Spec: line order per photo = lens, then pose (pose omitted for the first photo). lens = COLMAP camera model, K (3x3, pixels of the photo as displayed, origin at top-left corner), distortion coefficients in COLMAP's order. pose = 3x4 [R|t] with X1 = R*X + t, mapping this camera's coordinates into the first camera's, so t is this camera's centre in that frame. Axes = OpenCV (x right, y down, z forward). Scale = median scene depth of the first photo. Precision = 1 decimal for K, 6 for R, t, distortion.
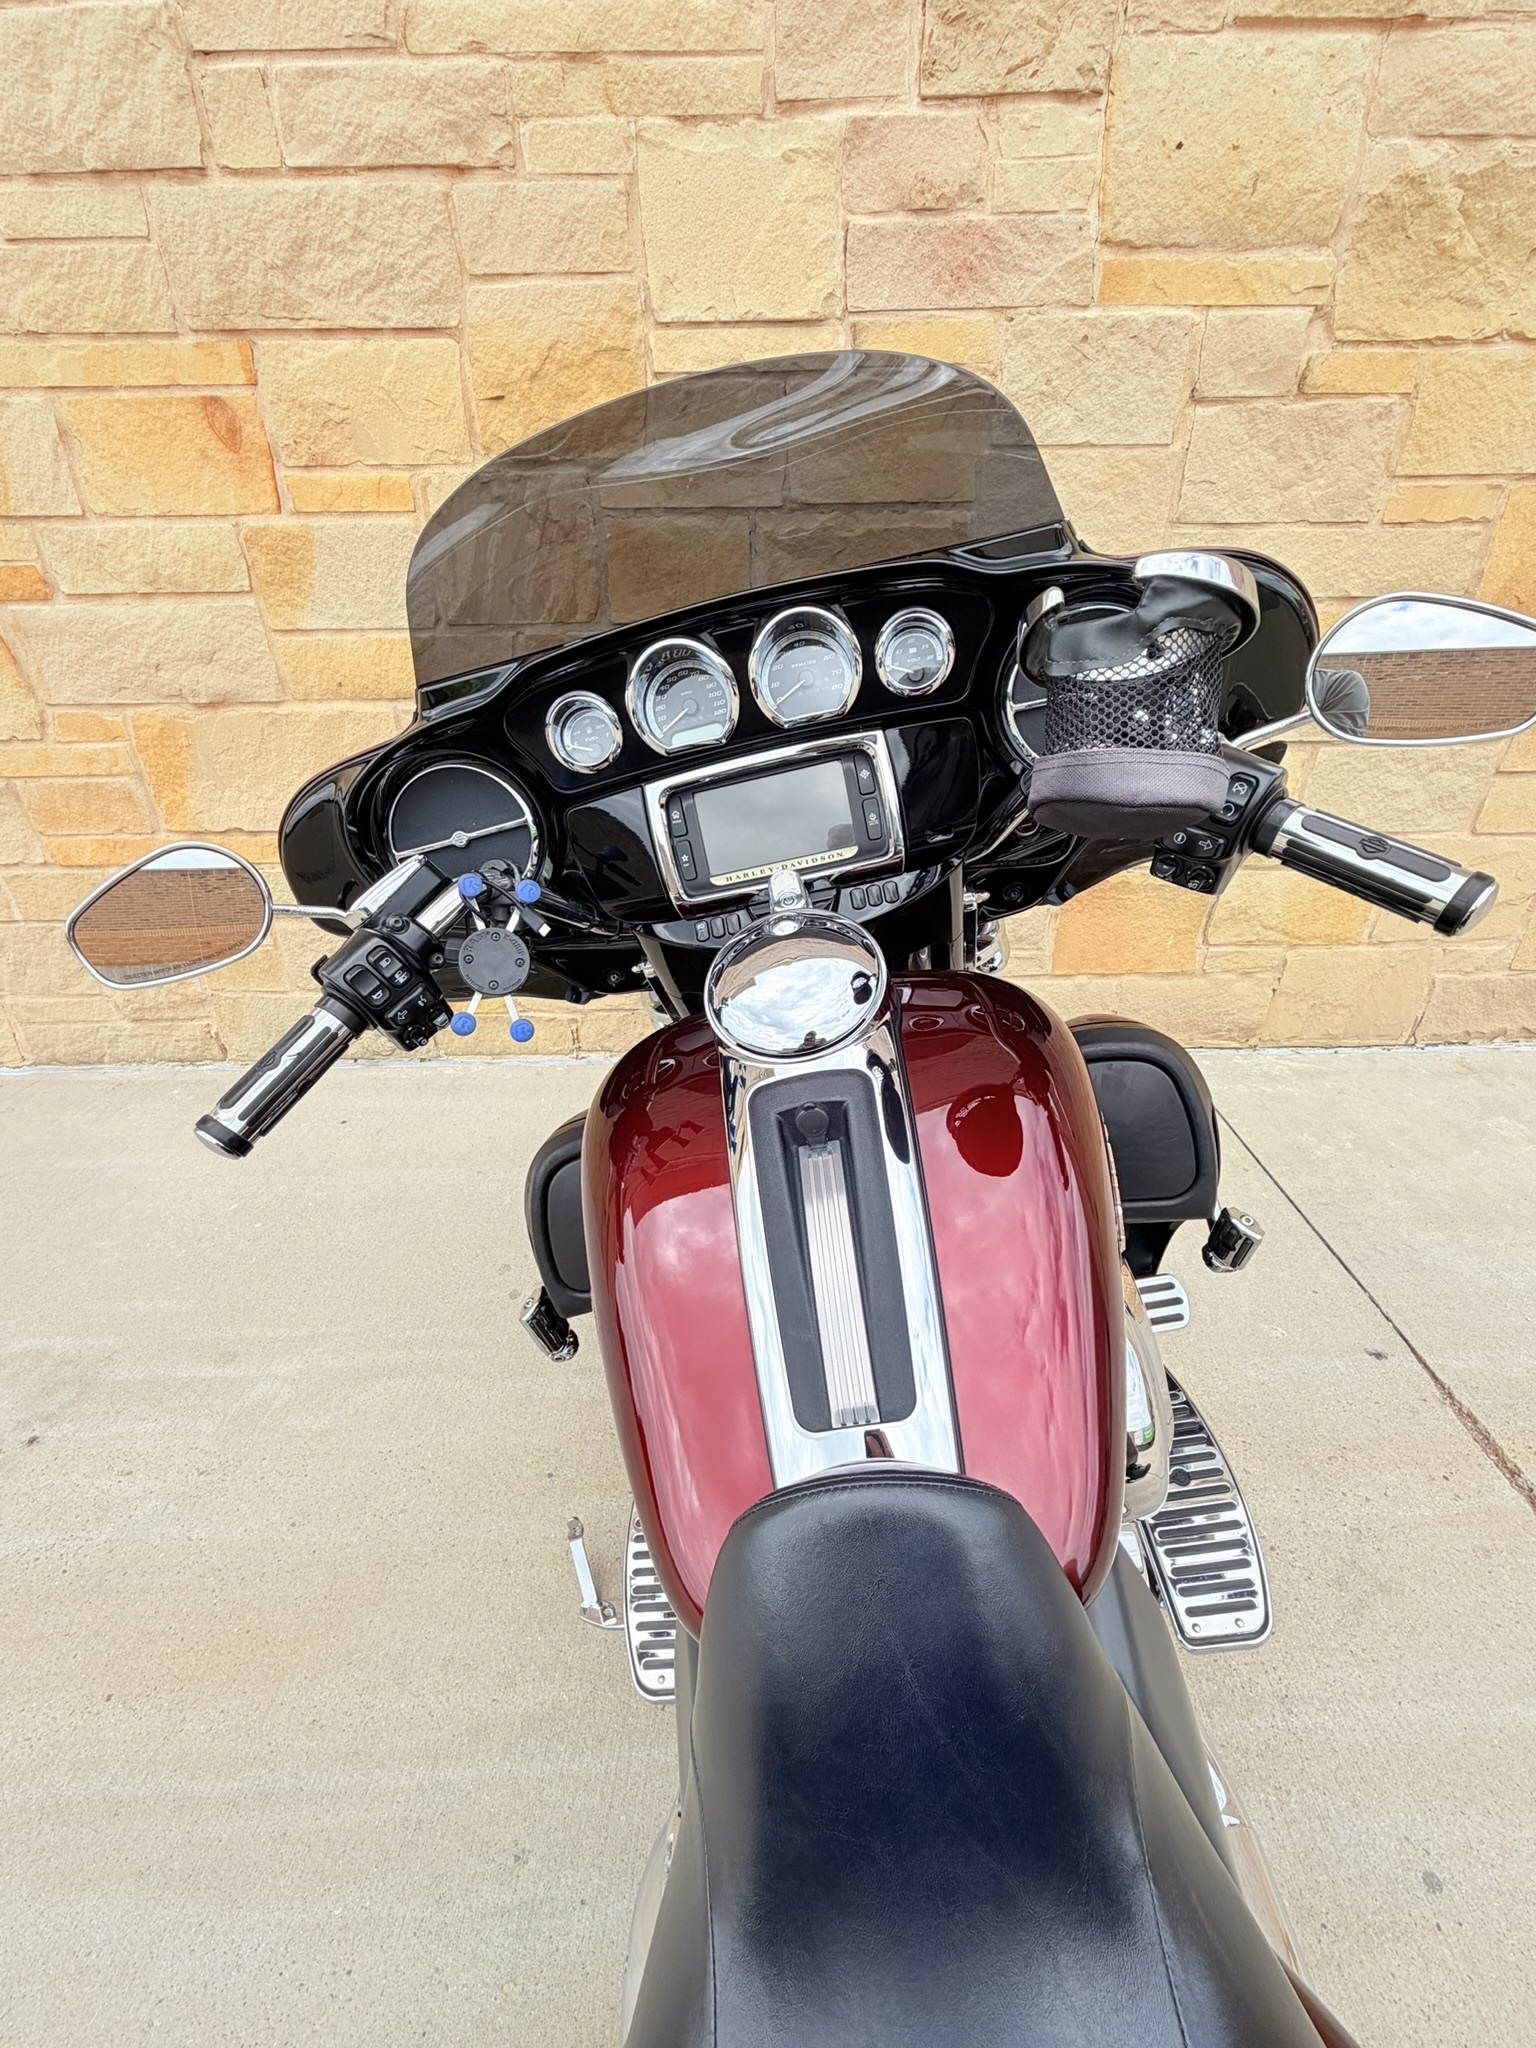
lens RADIAL K [[831.7, 0, 768.0], [0, 831.7, 1029.9], [0, 0, 1]] dist [-0.001701, 0.000056]
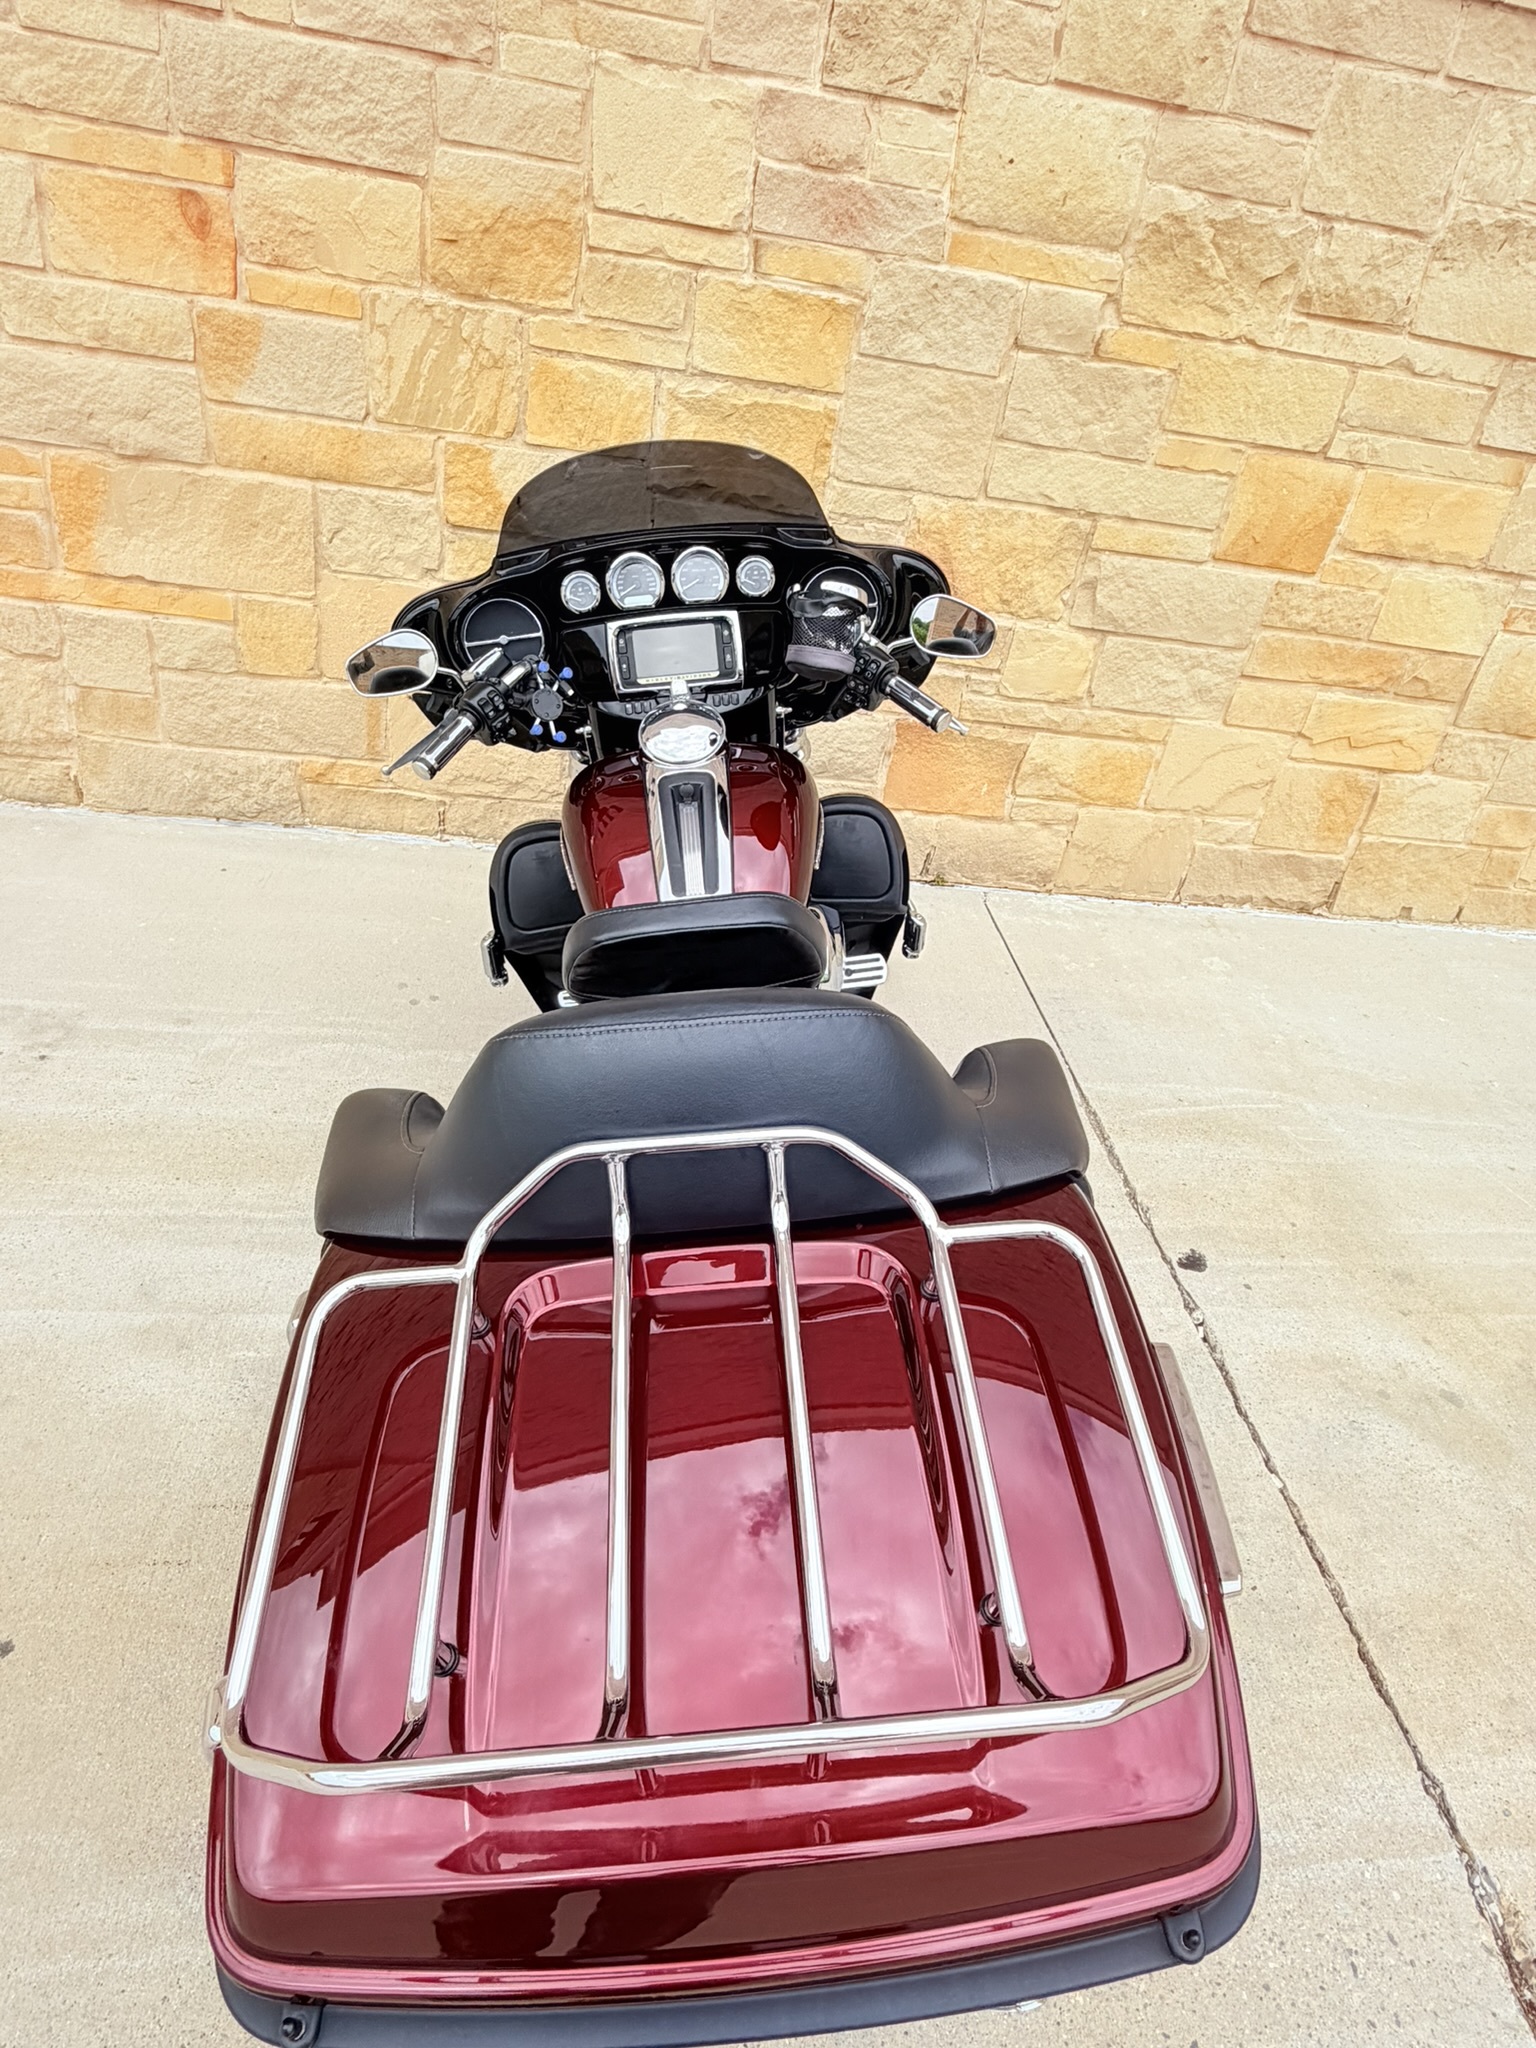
lens RADIAL K [[1181.9, 0, 766.0], [0, 1181.9, 1023.7], [0, 0, 1]] dist [0.000479, -0.000586]
pose [[0.983379, 0.080037, 0.162969, -0.074678], [-0.092837, 0.993039, 0.072493, 0.174088], [-0.156033, -0.086418, 0.983964, -0.814498]]
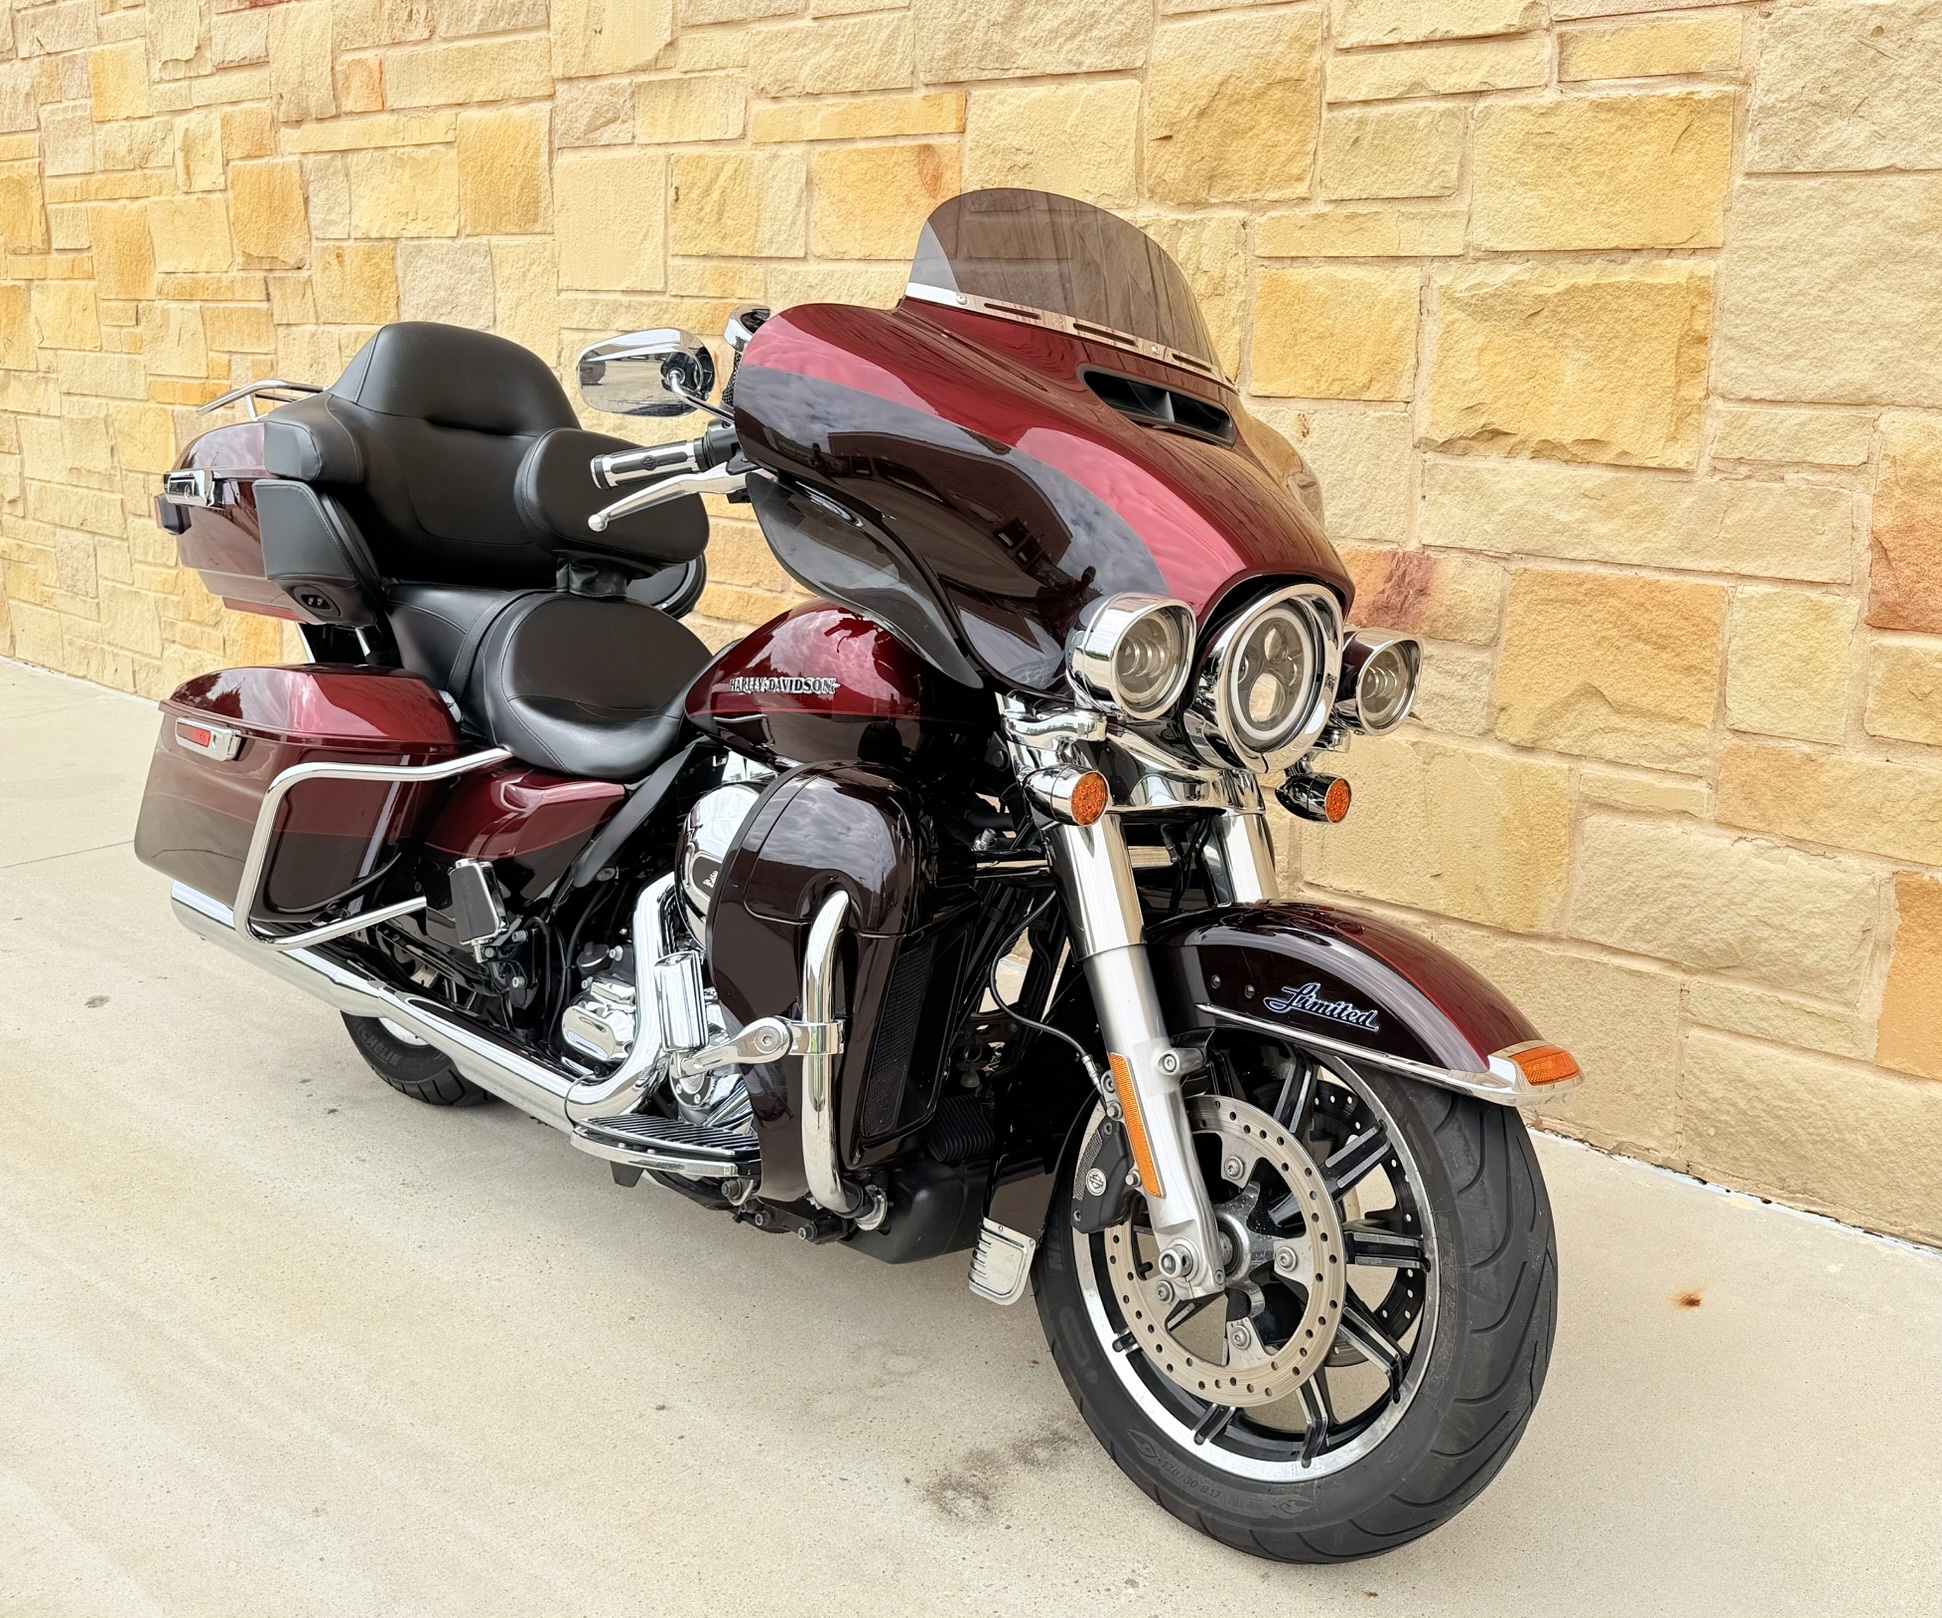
lens RADIAL K [[1832.2, 0, 1147.1], [0, 1832.2, 761.8], [0, 0, 1]] dist [0.008497, 0.000000]
pose [[0.779320, 0.173498, -0.602128, 0.888557], [-0.327621, 0.931924, -0.155506, 0.115158], [0.534158, 0.318459, 0.783109, -0.251552]]
